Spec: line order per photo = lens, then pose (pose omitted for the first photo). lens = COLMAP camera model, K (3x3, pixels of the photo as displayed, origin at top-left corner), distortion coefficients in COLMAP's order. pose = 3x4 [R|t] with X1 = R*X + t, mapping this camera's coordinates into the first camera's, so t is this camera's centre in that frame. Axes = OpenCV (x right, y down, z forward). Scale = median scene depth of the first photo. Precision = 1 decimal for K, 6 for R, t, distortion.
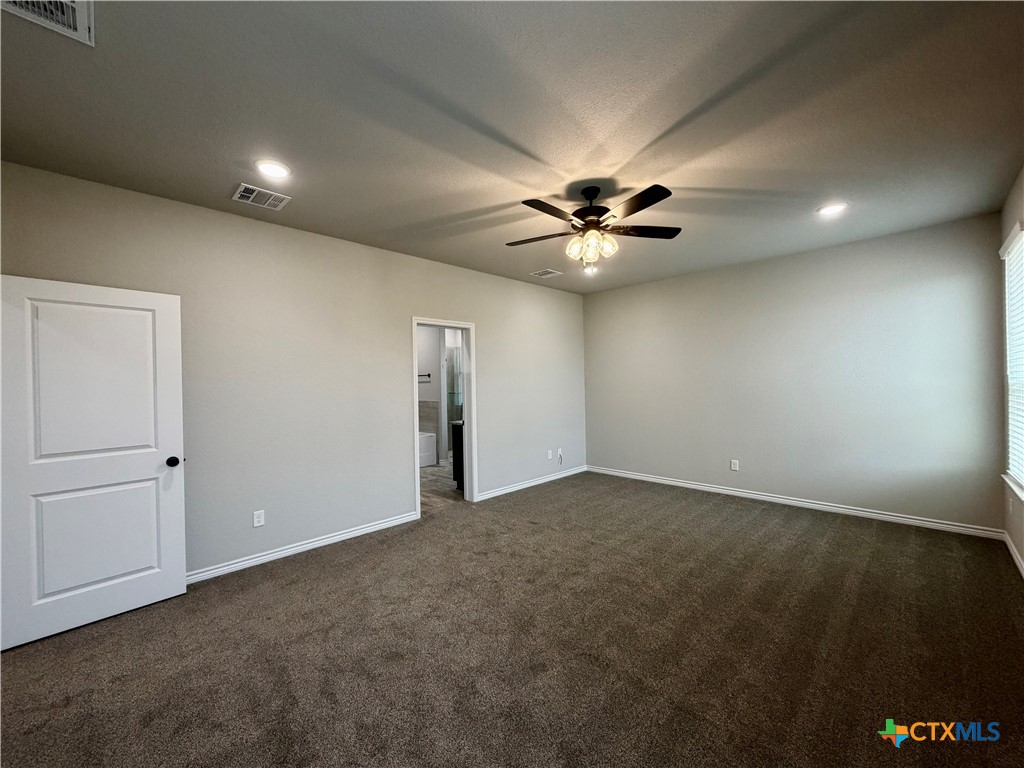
lens RADIAL K [[407.8, 0, 508.5], [0, 407.8, 385.6], [0, 0, 1]] dist [-0.000326, -0.000182]
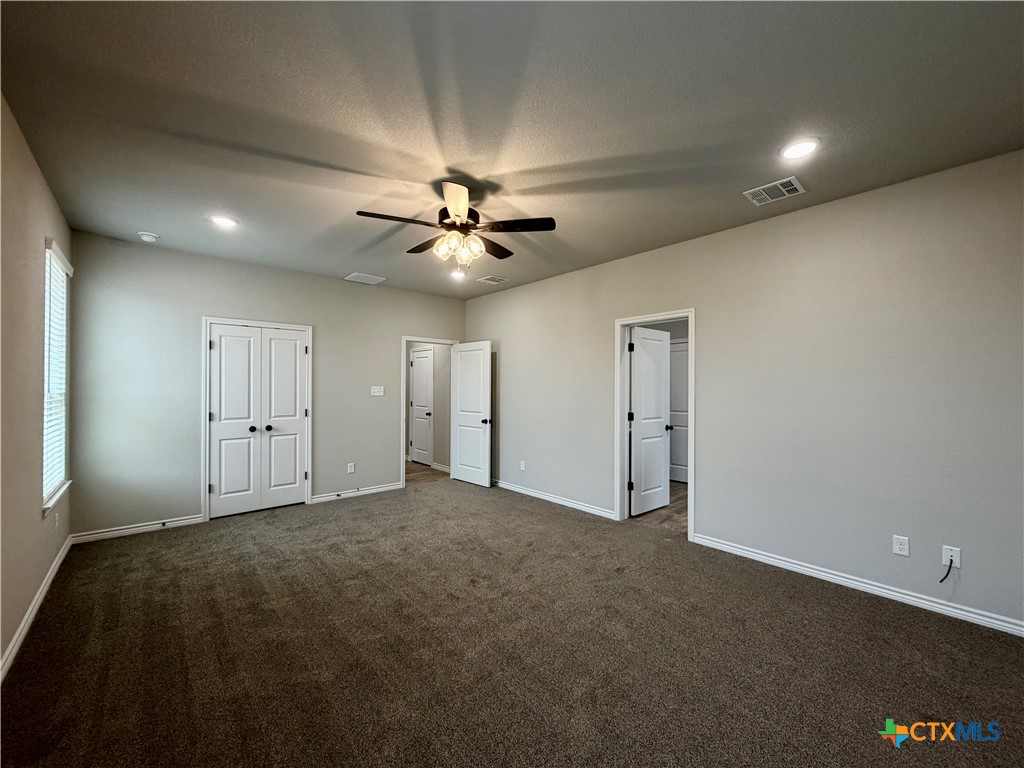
lens RADIAL K [[407.8, 0, 504.9], [0, 407.8, 387.9], [0, 0, 1]] dist [-0.000326, -0.000182]
pose [[-0.070518, 0.022668, -0.997253, 0.959676], [-0.003528, 0.999730, 0.022973, -0.025424], [0.997504, 0.005139, -0.070419, 0.964666]]
